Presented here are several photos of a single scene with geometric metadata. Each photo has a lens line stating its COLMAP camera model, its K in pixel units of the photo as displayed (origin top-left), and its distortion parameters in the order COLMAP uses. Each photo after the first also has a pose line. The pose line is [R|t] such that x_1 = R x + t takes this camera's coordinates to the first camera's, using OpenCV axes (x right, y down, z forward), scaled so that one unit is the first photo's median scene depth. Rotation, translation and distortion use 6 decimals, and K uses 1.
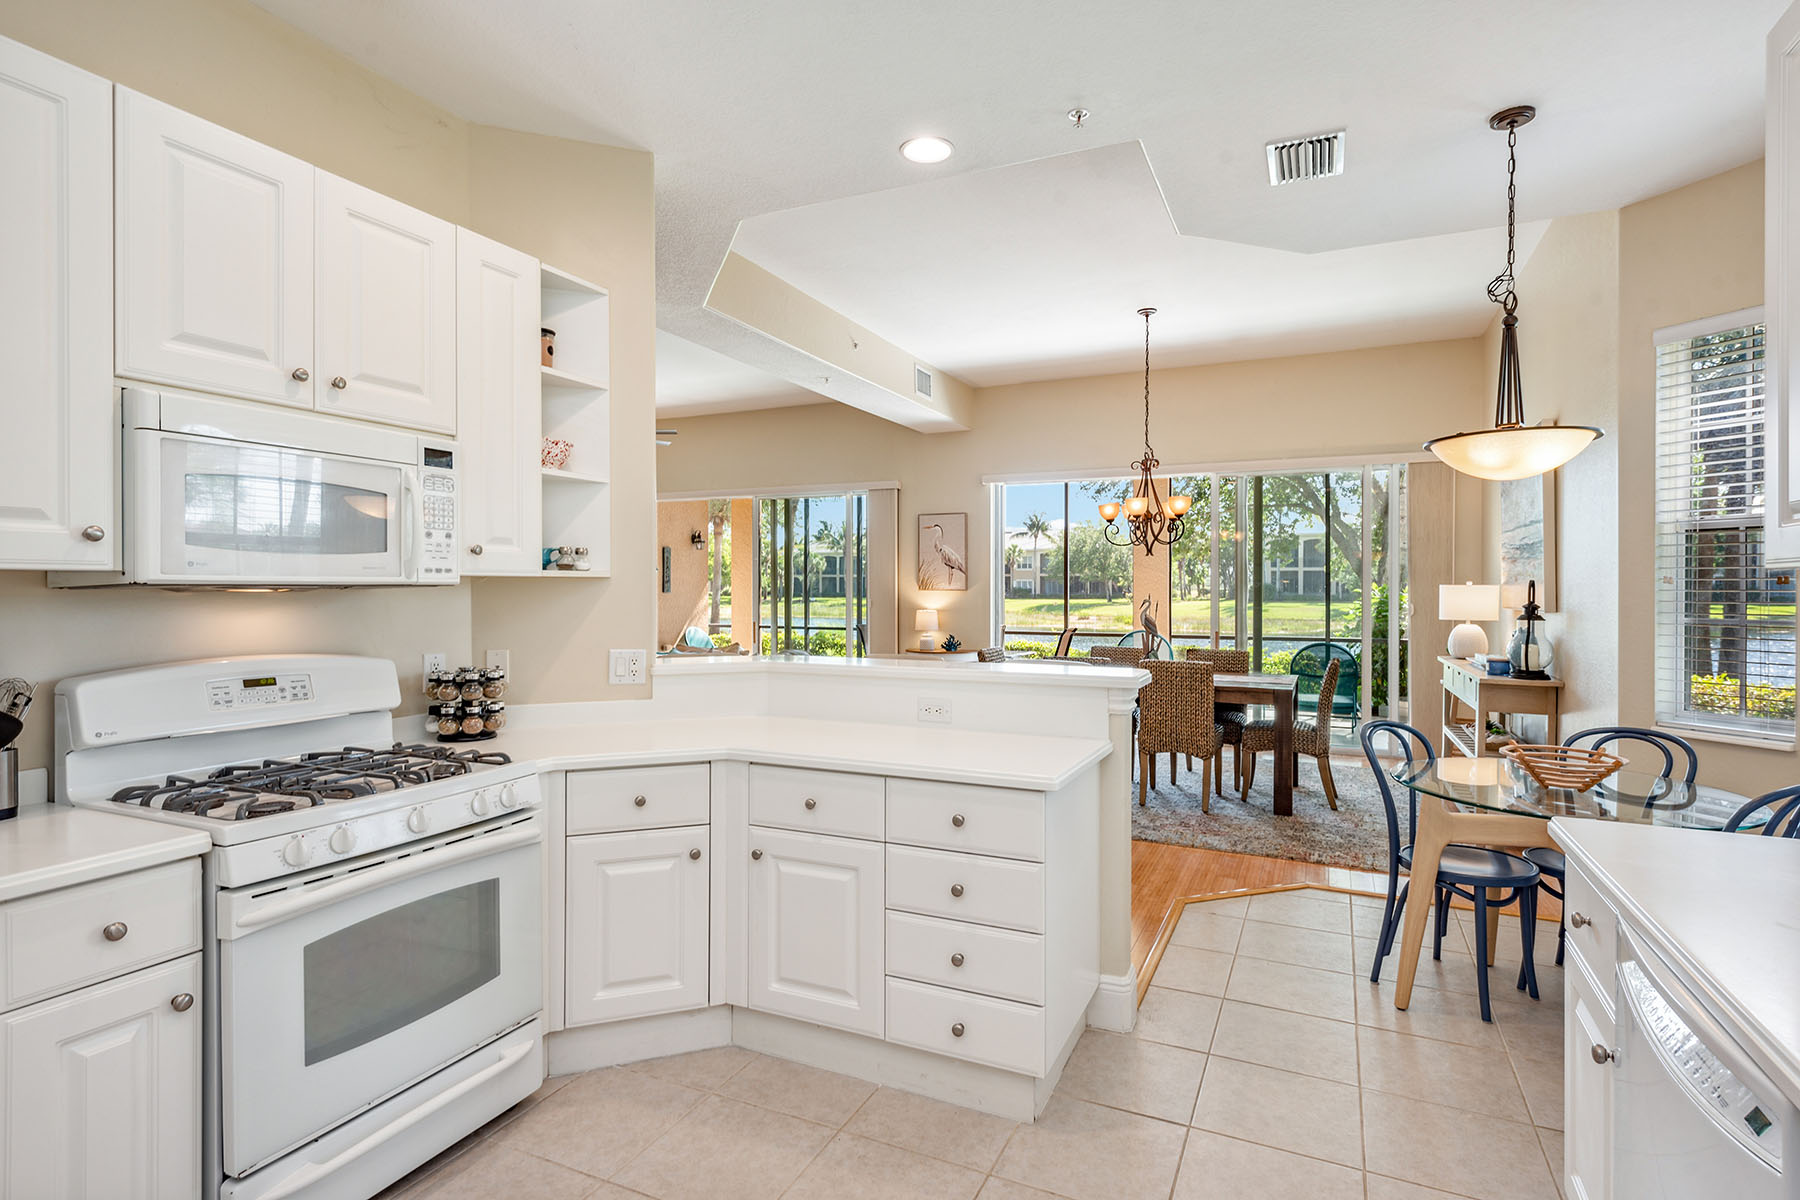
lens RADIAL K [[894.5, 0, 900.0], [0, 894.5, 600.0], [0, 0, 1]] dist [0.001278, -0.000312]
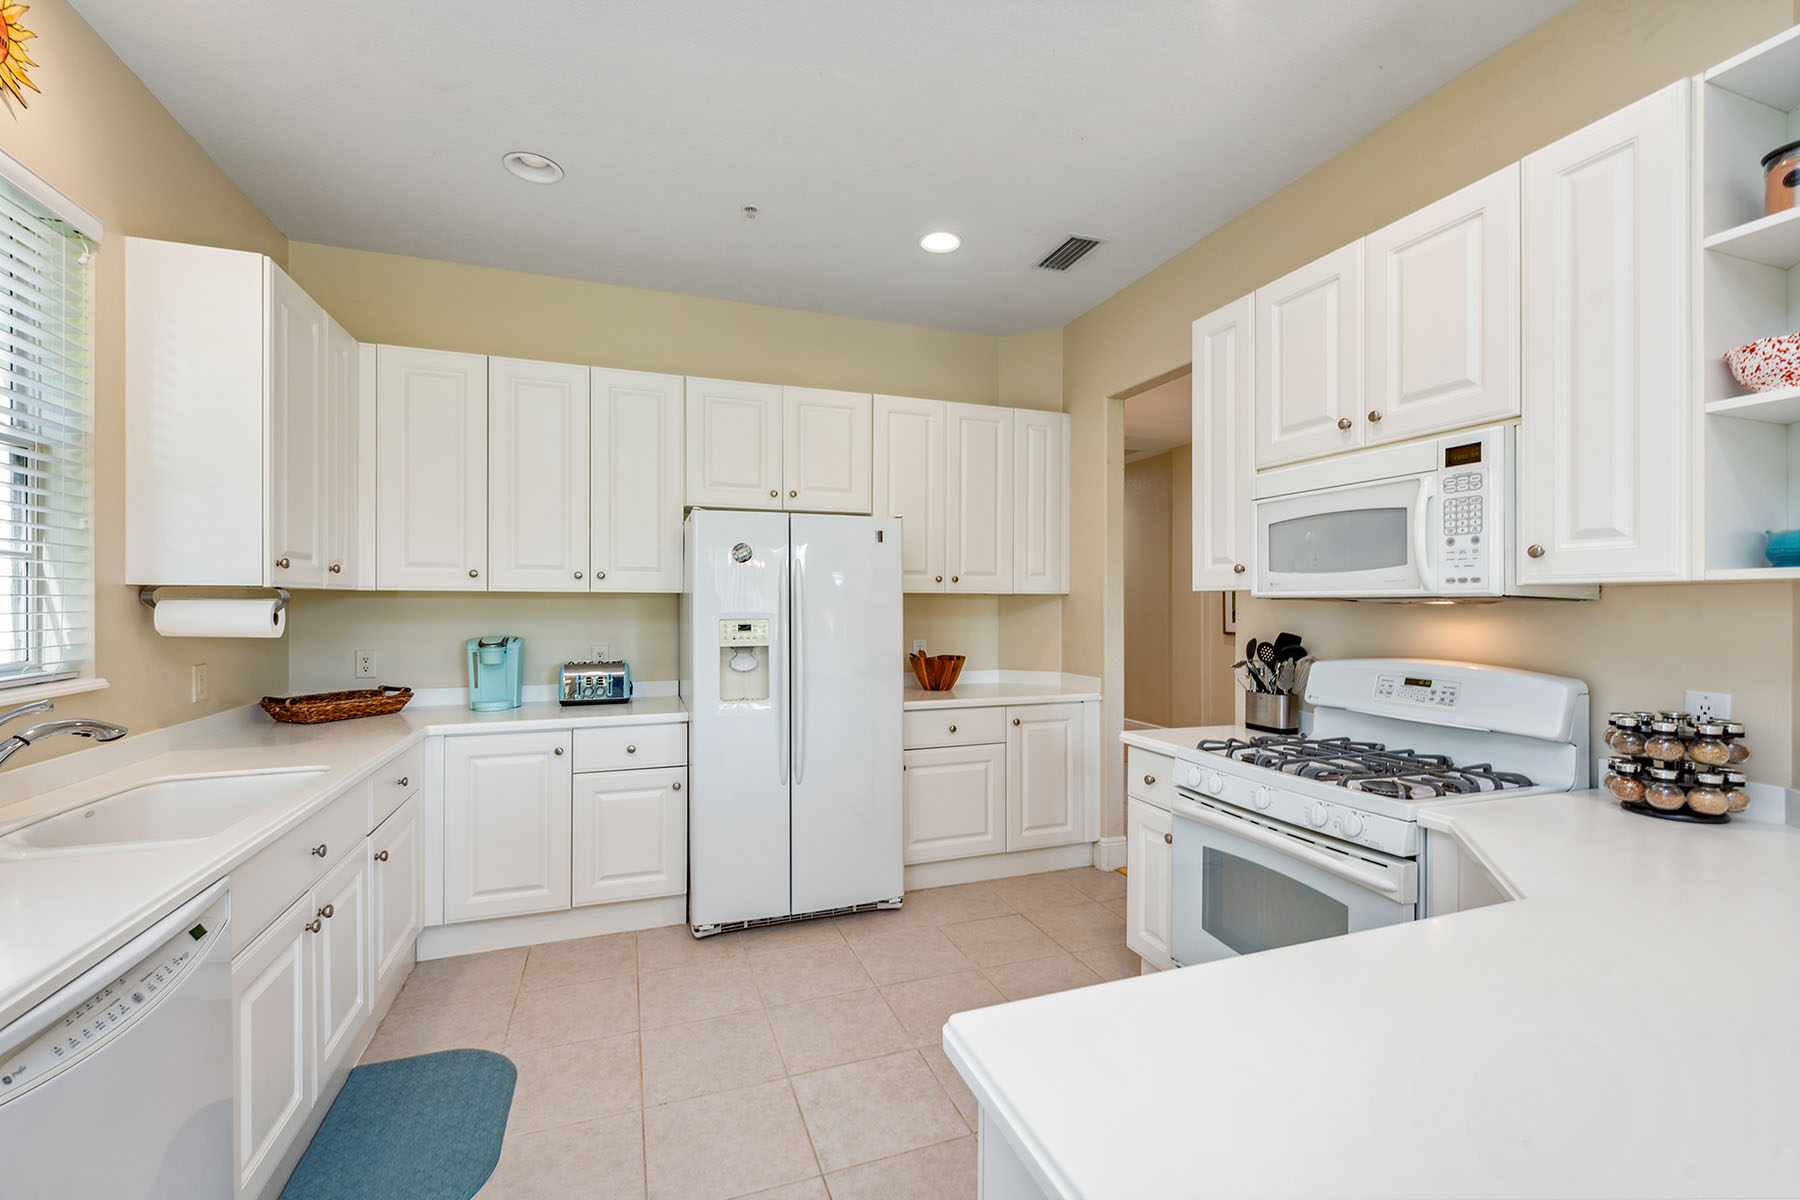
lens RADIAL K [[753.1, 0, 900.0], [0, 753.1, 600.0], [0, 0, 1]] dist [0.000777, 0.000064]
pose [[-0.699659, -0.002549, -0.714472, 0.586623], [-0.010341, 0.999925, 0.006559, -0.017482], [0.714402, 0.011977, -0.699633, 1.585473]]
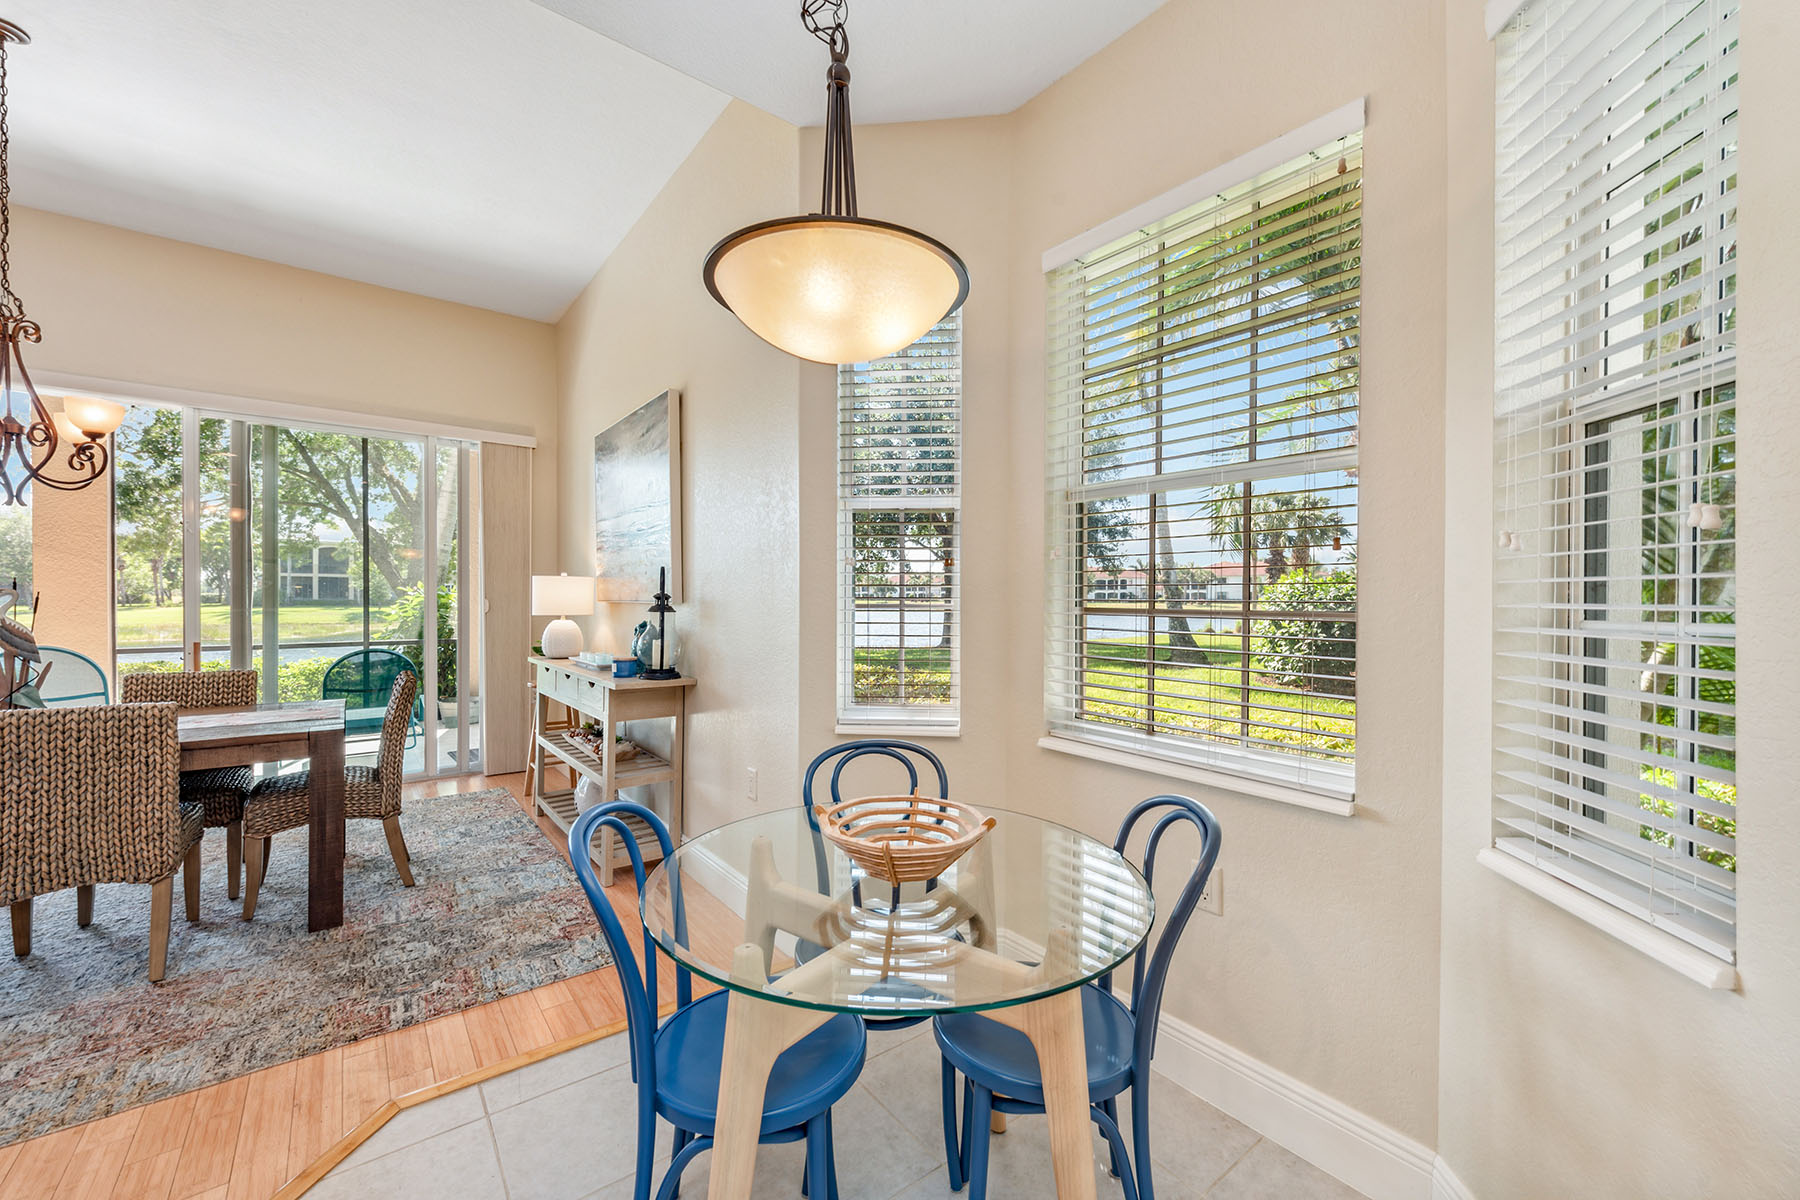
lens RADIAL K [[704.8, 0, 900.0], [0, 704.8, 600.0], [0, 0, 1]] dist [0.000095, -0.000320]
pose [[0.440197, -0.001423, 0.897900, 0.136468], [0.007111, 0.999973, -0.001901, 0.010199], [-0.897873, 0.007222, 0.440196, 0.354050]]
